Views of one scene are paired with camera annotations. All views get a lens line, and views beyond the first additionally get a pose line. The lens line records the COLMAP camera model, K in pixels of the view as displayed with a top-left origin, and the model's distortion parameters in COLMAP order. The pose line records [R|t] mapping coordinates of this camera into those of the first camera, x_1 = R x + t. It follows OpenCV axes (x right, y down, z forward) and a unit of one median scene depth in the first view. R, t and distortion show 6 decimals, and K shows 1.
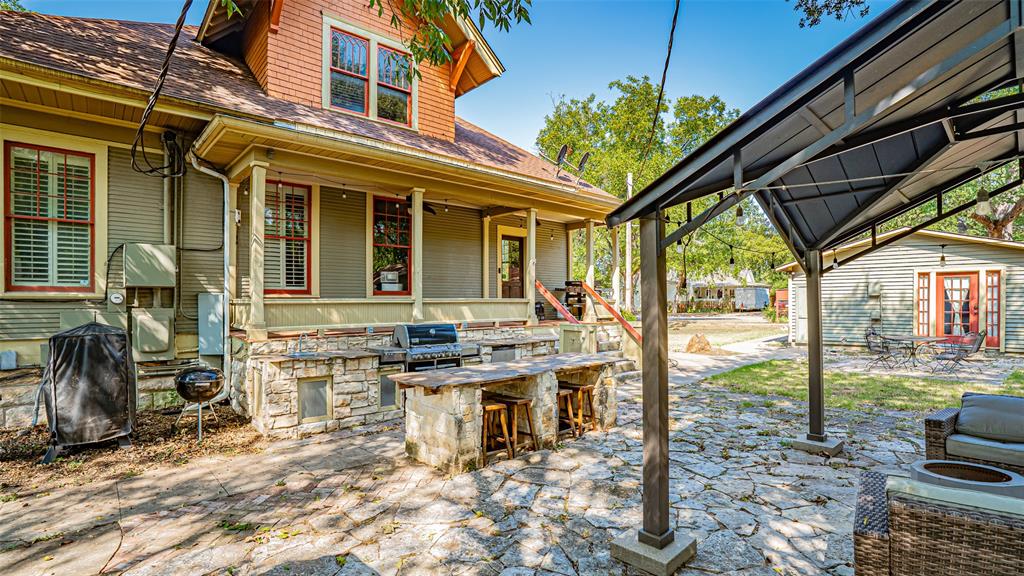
lens RADIAL K [[476.2, 0, 508.8], [0, 476.2, 296.9], [0, 0, 1]] dist [-0.026920, 0.000286]
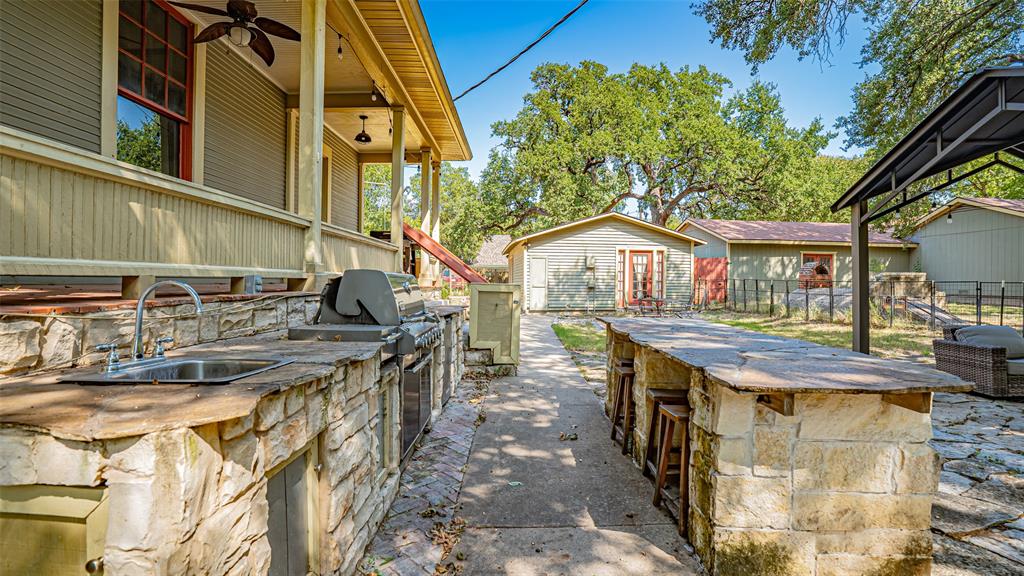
lens RADIAL K [[476.2, 0, 513.5], [0, 476.2, 285.7], [0, 0, 1]] dist [-0.026920, 0.000286]
pose [[0.683901, 0.005242, 0.729556, -0.248057], [-0.019469, 0.999749, 0.011068, 0.036684], [-0.729315, -0.021773, 0.683832, 0.352216]]
